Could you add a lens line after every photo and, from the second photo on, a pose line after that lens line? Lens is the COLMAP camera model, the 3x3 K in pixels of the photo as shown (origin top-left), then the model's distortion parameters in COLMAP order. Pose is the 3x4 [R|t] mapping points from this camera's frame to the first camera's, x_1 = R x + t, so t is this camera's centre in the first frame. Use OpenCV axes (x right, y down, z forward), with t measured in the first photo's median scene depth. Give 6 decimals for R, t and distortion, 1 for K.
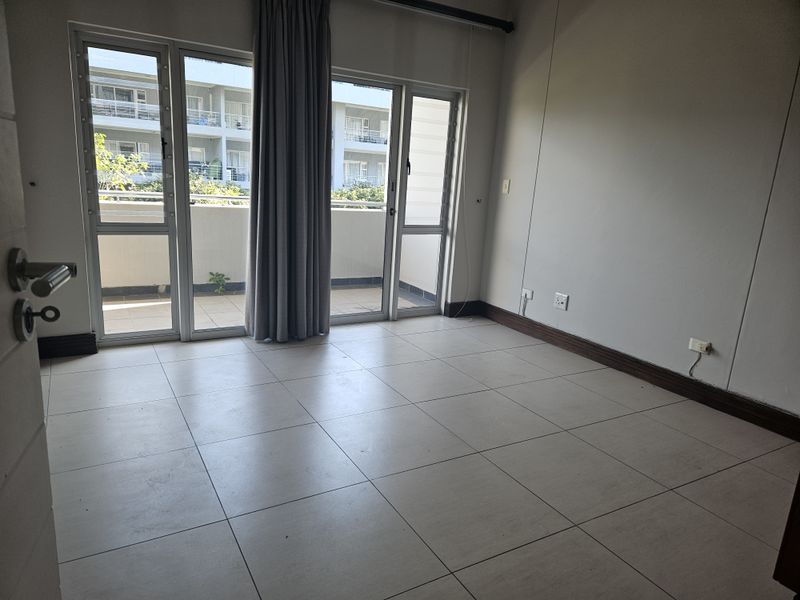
lens RADIAL K [[531.0, 0, 400.0], [0, 531.0, 300.0], [0, 0, 1]] dist [0.086194, -0.070959]
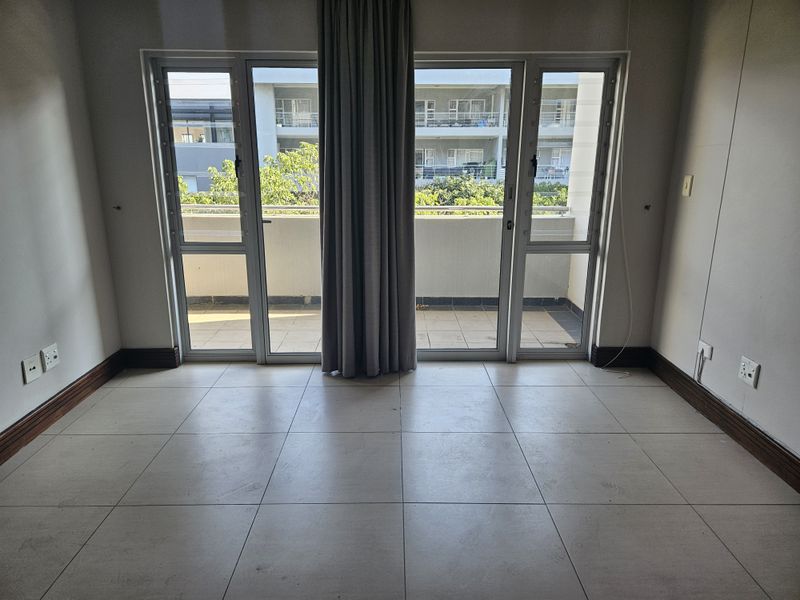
lens RADIAL K [[539.1, 0, 394.8], [0, 539.1, 296.4], [0, 0, 1]] dist [0.087356, -0.081274]
pose [[0.867385, 0.064256, -0.493472, 0.239684], [-0.065257, 0.997752, 0.015217, -0.063013], [0.493341, 0.019004, 0.869629, 0.228816]]
